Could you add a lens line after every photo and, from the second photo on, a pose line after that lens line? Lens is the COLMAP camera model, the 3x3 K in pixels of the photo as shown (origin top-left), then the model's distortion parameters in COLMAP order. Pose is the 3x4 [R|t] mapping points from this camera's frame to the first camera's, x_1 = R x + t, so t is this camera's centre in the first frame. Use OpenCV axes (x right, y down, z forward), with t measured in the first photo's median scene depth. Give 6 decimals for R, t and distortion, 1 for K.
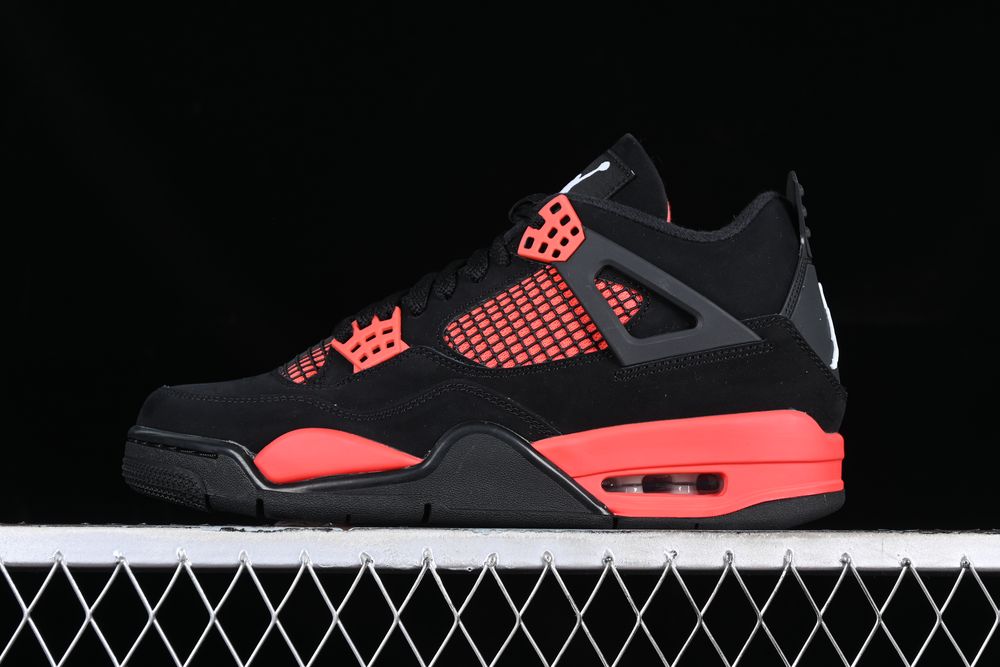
lens RADIAL K [[2827.5, 0, 500.5], [0, 2827.5, 332.8], [0, 0, 1]] dist [-0.181876, 0.000000]
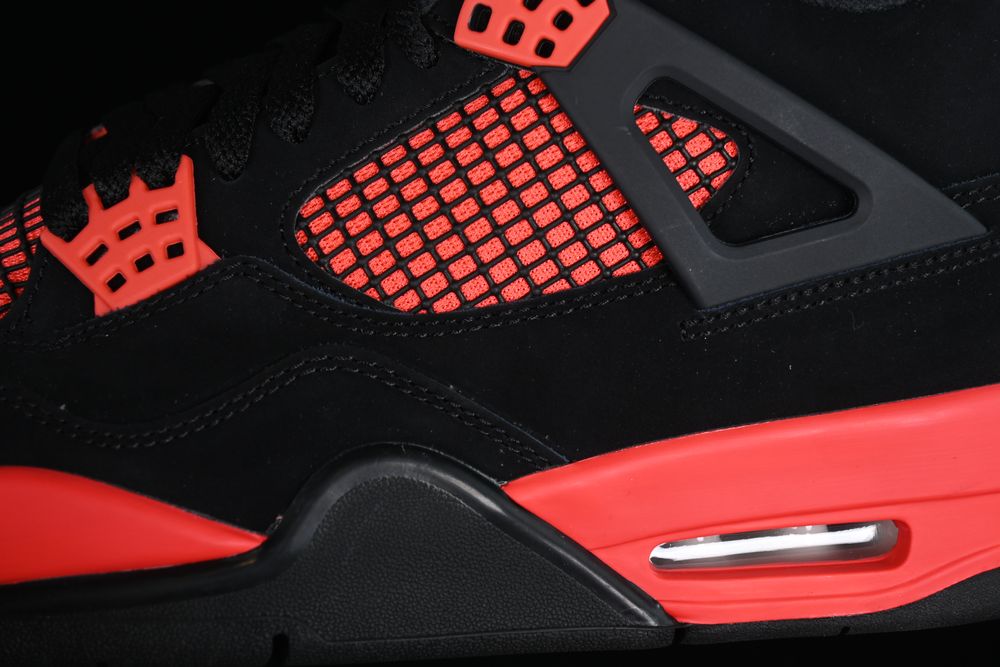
lens RADIAL K [[2827.5, 0, 501.8], [0, 2827.5, 331.9], [0, 0, 1]] dist [-0.181876, 0.000000]
pose [[0.990275, -0.030078, 0.135836, -0.048703], [-0.003565, 0.970544, 0.240898, -0.091213], [-0.139080, -0.239039, 0.960998, 0.557321]]
